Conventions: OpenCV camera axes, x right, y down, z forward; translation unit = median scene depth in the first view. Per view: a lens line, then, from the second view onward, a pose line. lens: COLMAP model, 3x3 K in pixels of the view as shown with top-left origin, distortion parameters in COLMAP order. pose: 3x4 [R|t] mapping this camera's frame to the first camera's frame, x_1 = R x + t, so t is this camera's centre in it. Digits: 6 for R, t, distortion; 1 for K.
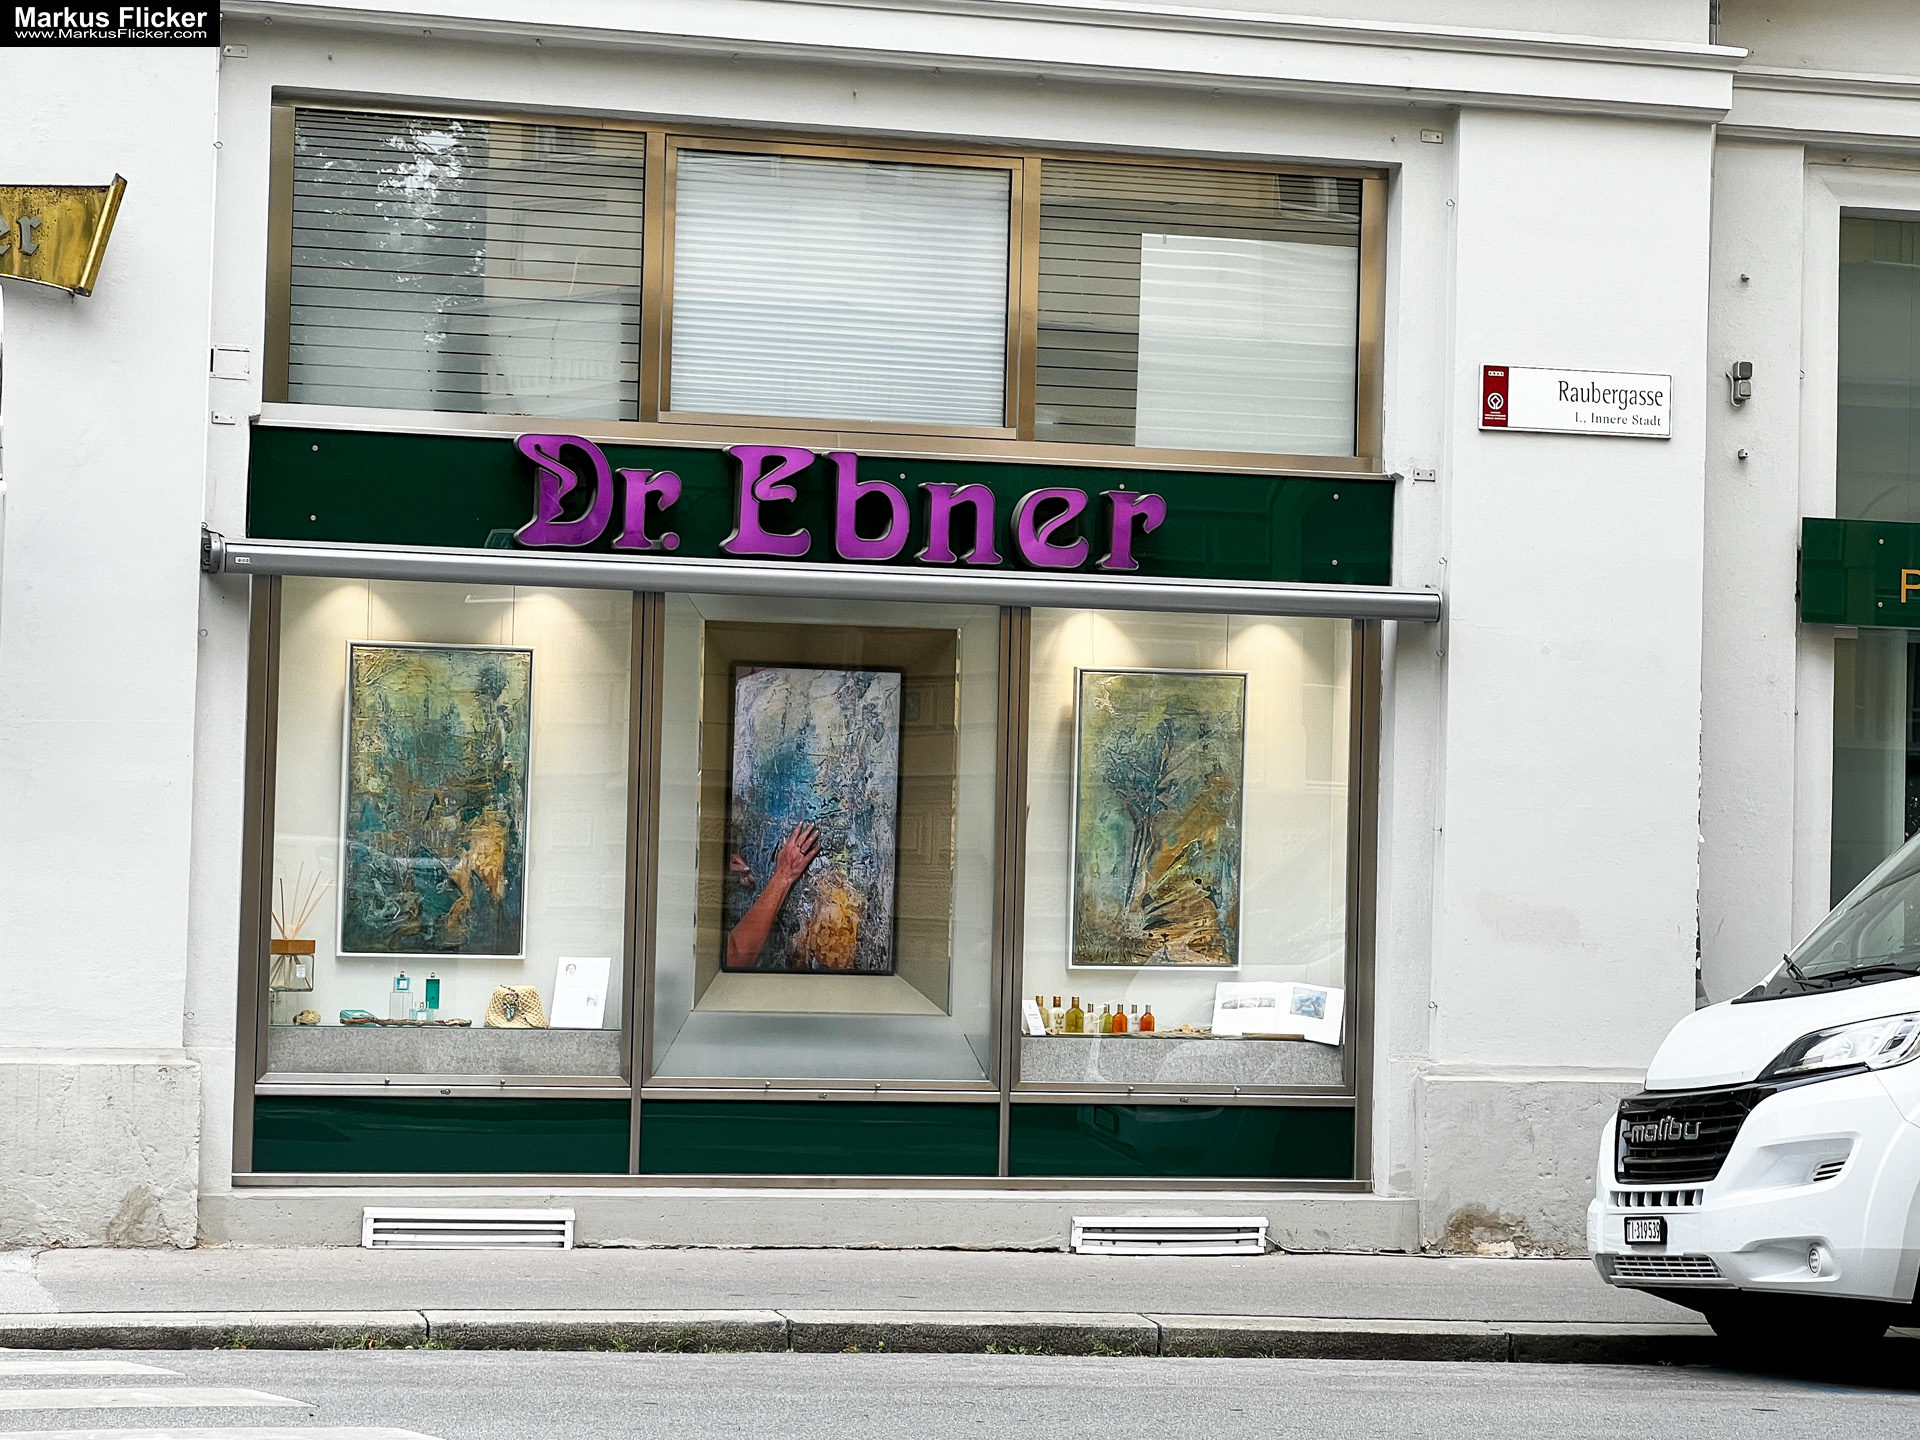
lens RADIAL K [[4557.5, 0, 920.4], [0, 4557.5, 633.3], [0, 0, 1]] dist [0.225614, 0.000000]
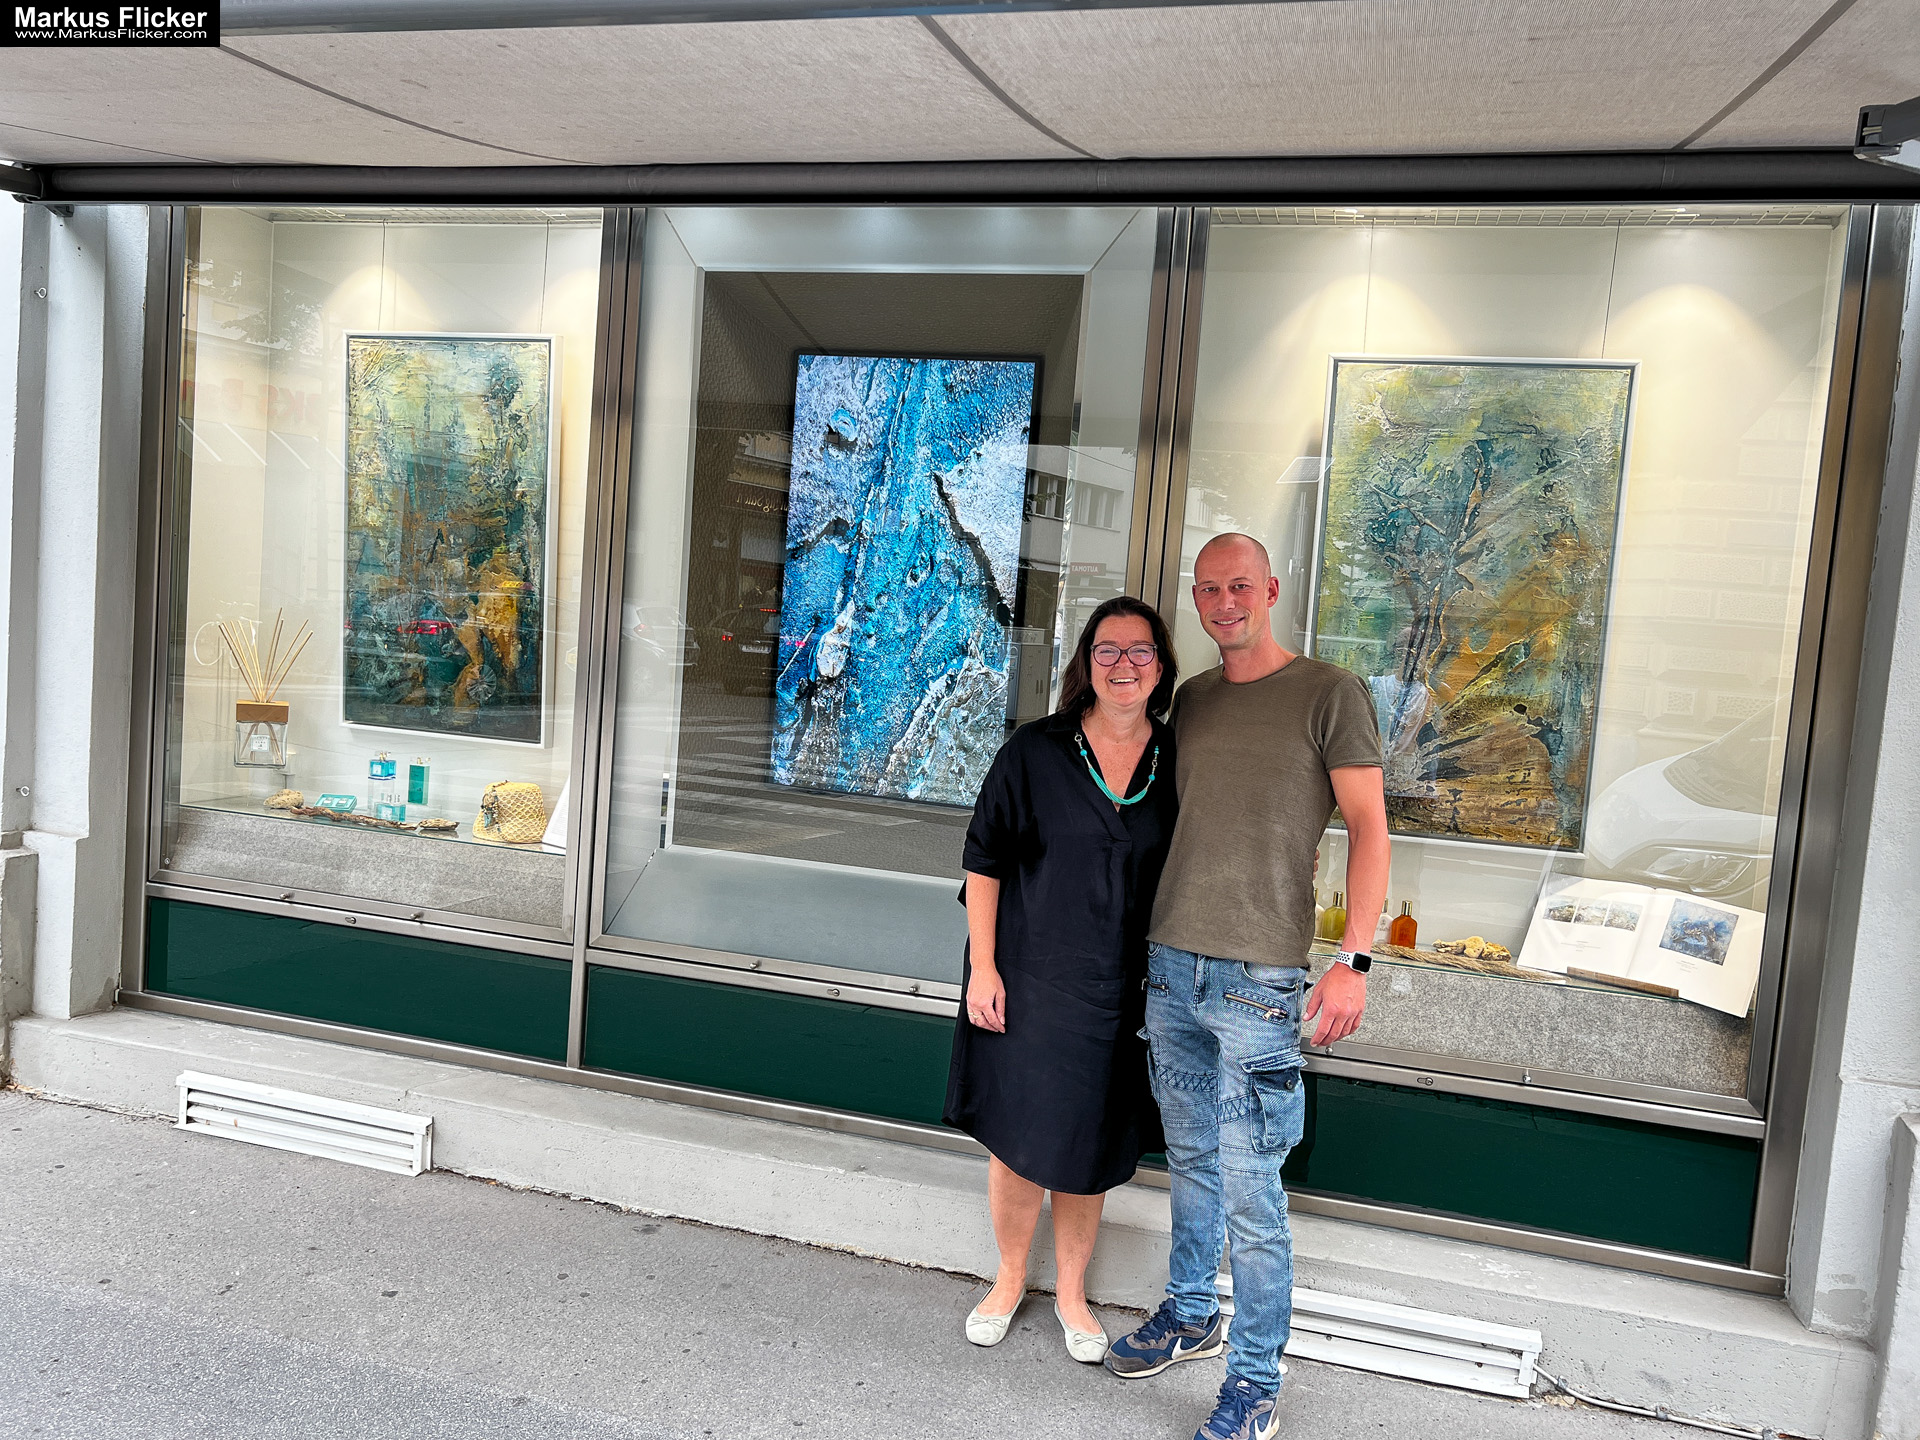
lens RADIAL K [[1489.1, 0, 942.7], [0, 1489.1, 725.8], [0, 0, 1]] dist [-0.031476, 0.049281]
pose [[0.871792, 0.076832, -0.483813, 0.092923], [-0.028049, 0.993833, 0.107283, 0.038680], [0.489072, -0.079958, 0.868571, 0.815984]]
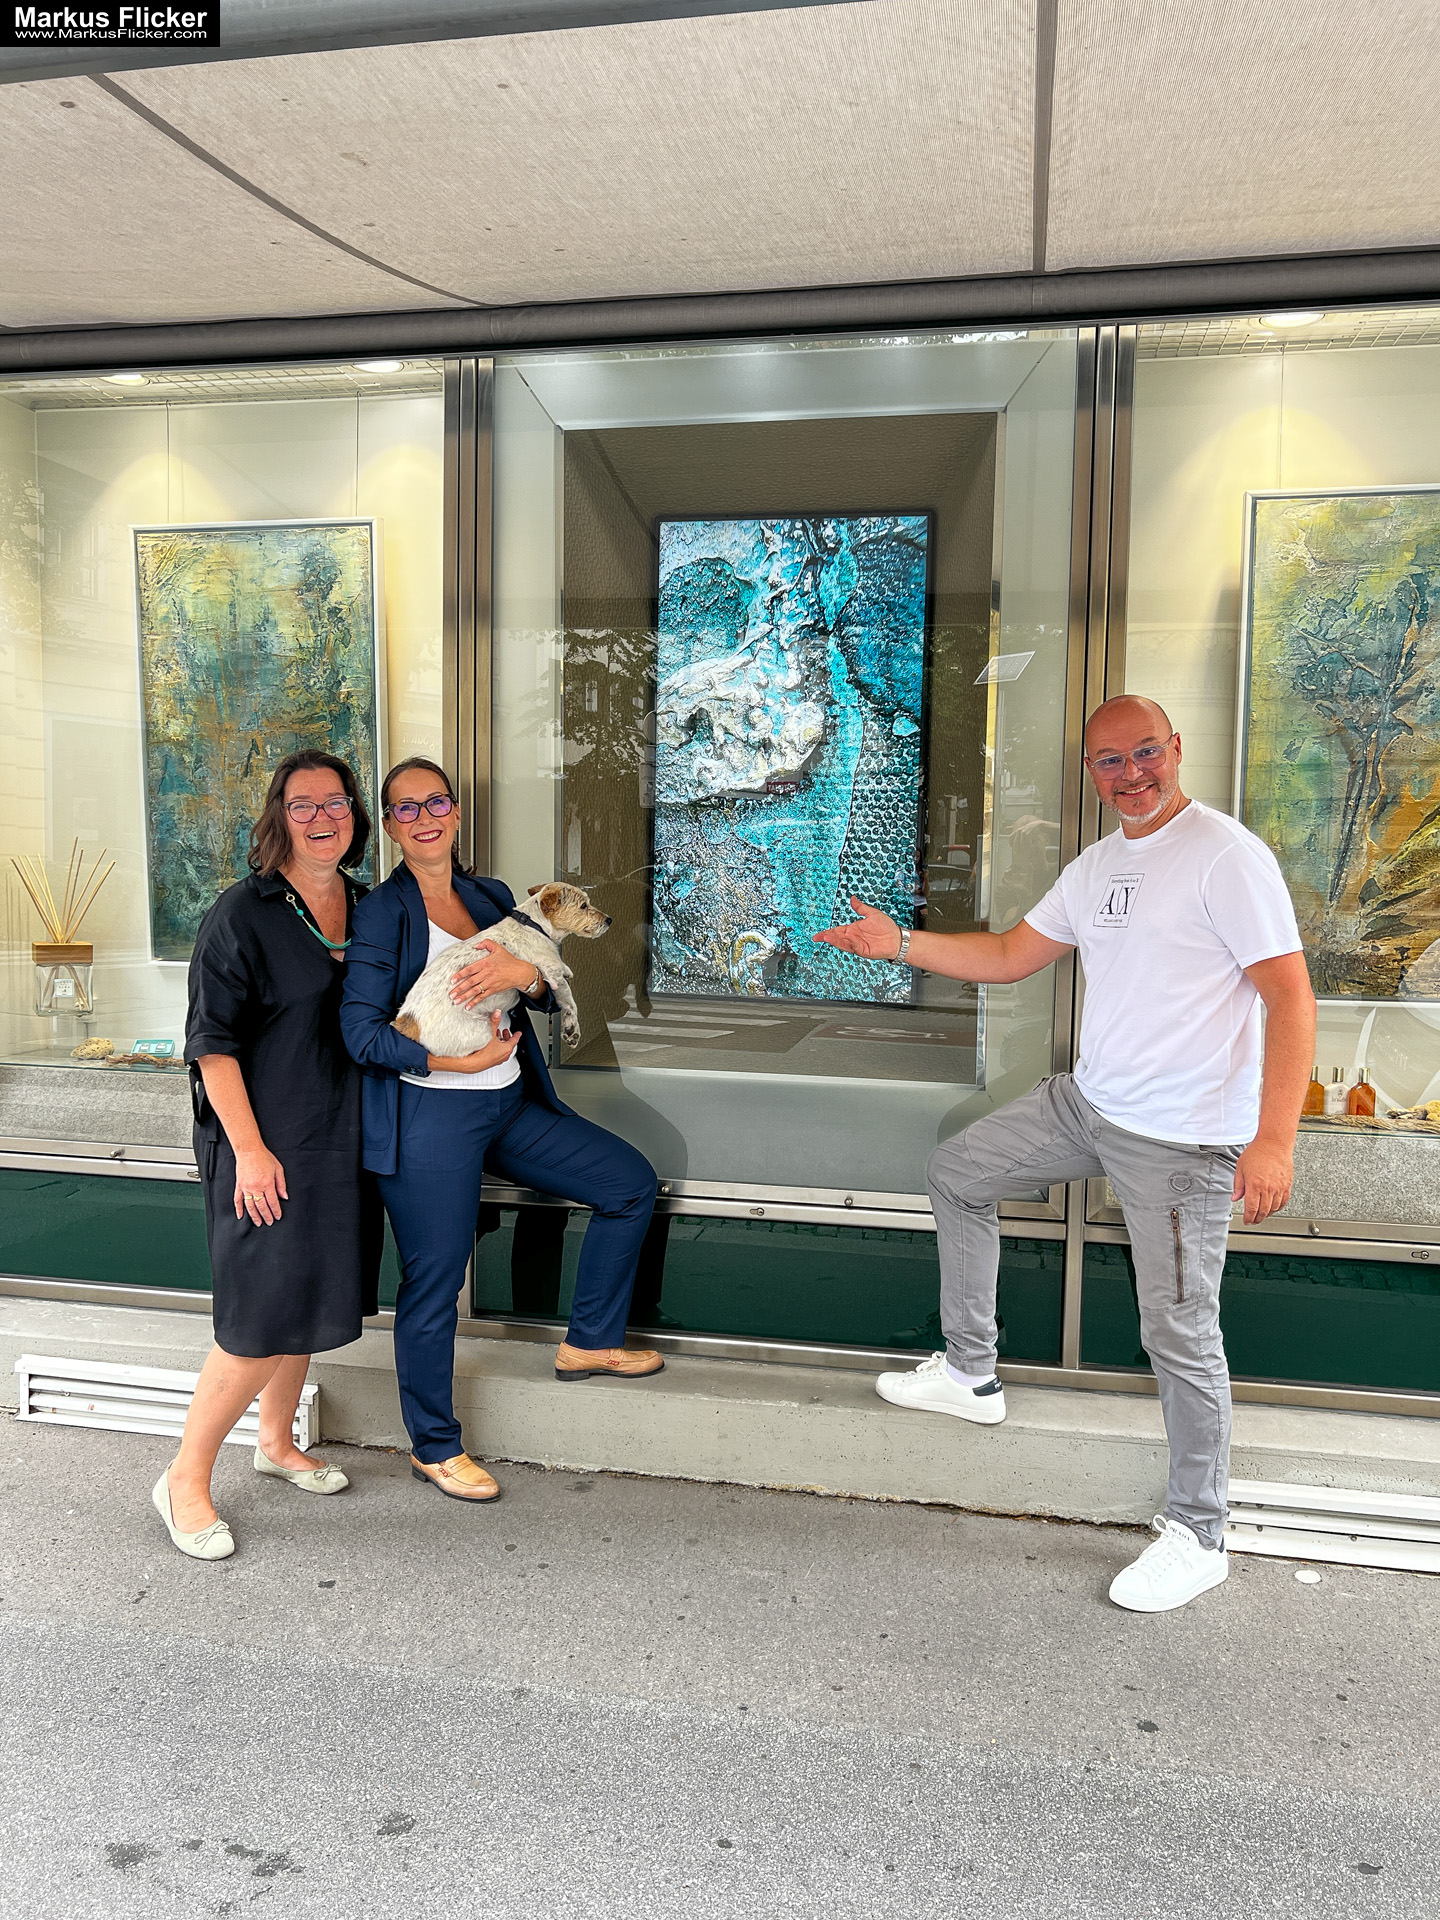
lens RADIAL K [[1489.1, 0, 715.6], [0, 1489.1, 968.5], [0, 0, 1]] dist [-0.031476, 0.049281]
pose [[0.906652, 0.023334, -0.421234, 0.055582], [0.026773, 0.993274, 0.112646, 0.046126], [0.421029, -0.113408, 0.899930, 0.816038]]
